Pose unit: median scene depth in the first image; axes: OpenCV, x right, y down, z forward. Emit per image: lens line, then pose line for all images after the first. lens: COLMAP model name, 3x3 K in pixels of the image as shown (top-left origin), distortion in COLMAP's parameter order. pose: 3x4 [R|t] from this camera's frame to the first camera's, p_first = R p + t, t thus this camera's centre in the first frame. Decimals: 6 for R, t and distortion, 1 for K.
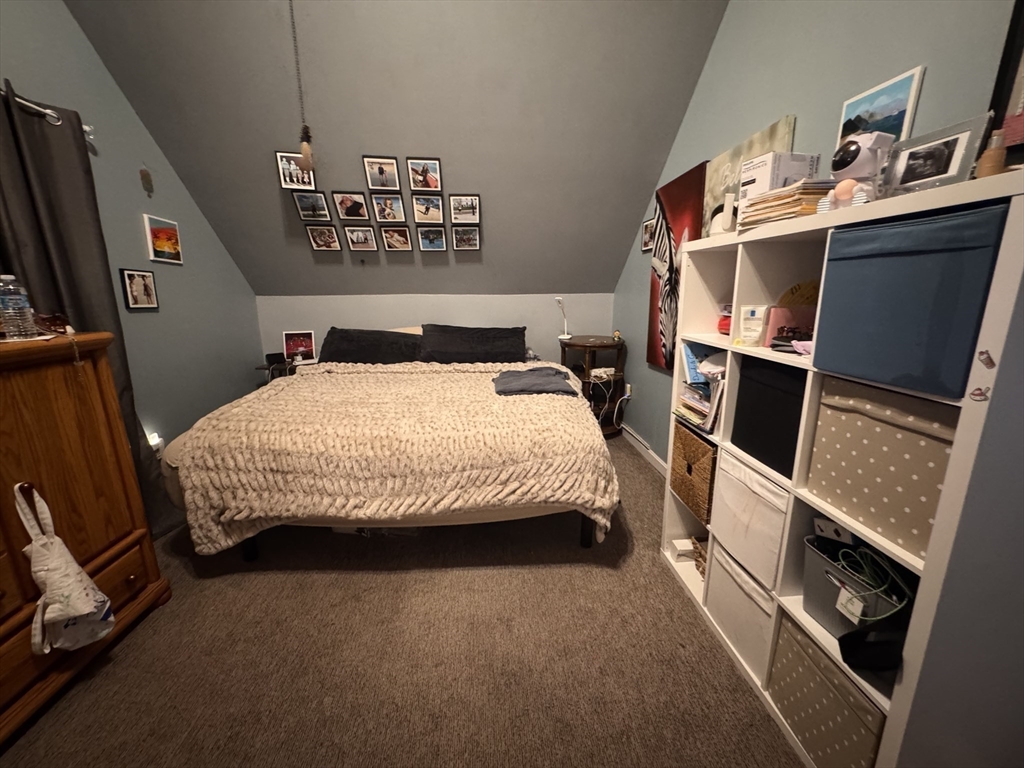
lens RADIAL K [[407.9, 0, 513.9], [0, 407.9, 382.7], [0, 0, 1]] dist [-0.002553, 0.000432]
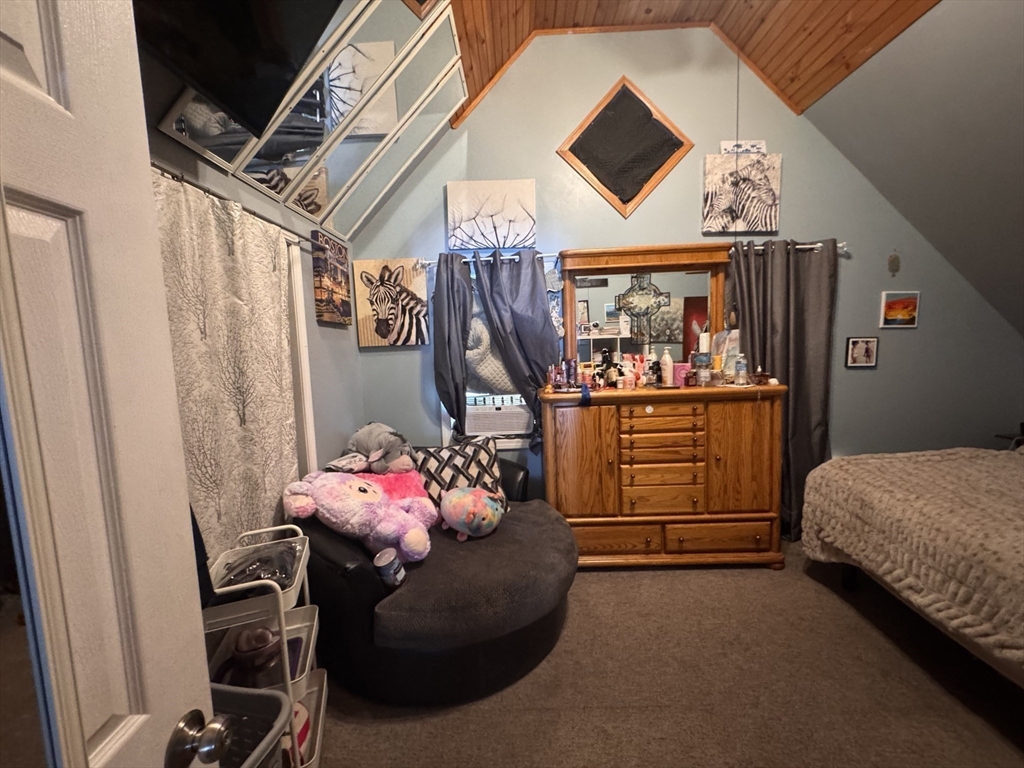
lens RADIAL K [[407.9, 0, 511.6], [0, 407.9, 383.7], [0, 0, 1]] dist [-0.002553, 0.000432]
pose [[-0.098698, 0.098122, -0.990268, 0.433863], [-0.181662, 0.976628, 0.114876, -0.074523], [0.978395, 0.191233, -0.078566, 0.044655]]
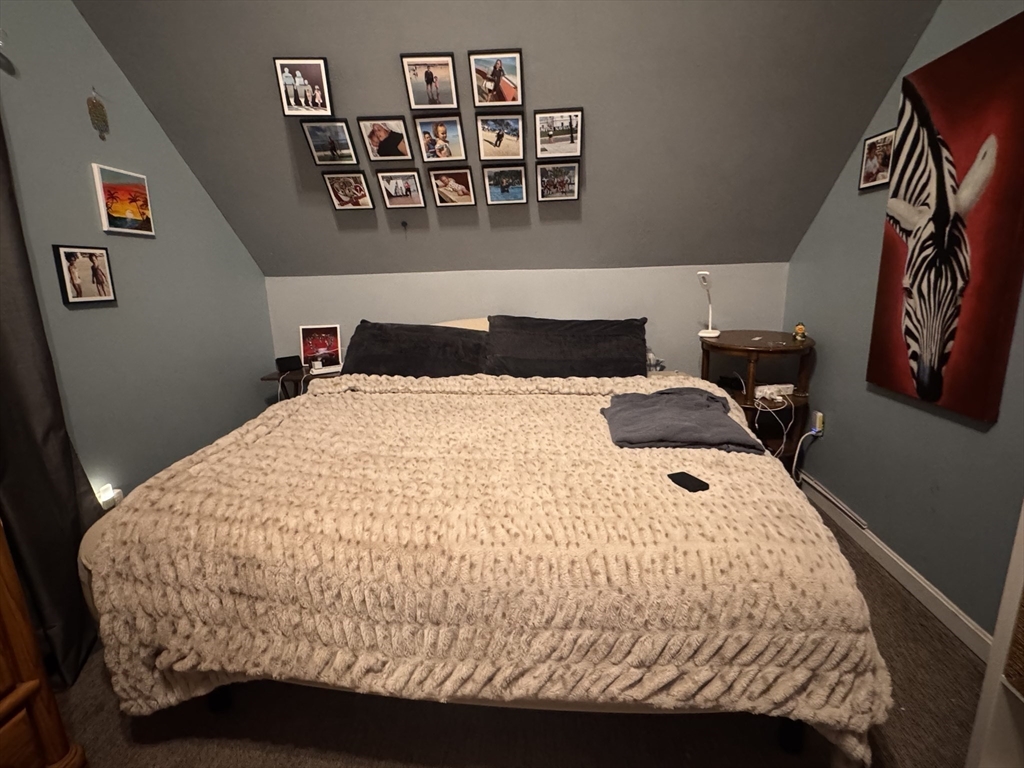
lens RADIAL K [[506.7, 0, 513.2], [0, 506.7, 379.9], [0, 0, 1]] dist [0.003194, 0.000984]
pose [[0.985936, 0.016524, -0.166307, -0.063973], [-0.014295, 0.999791, 0.014592, -0.070841], [0.166513, -0.012010, 0.985966, 0.260380]]
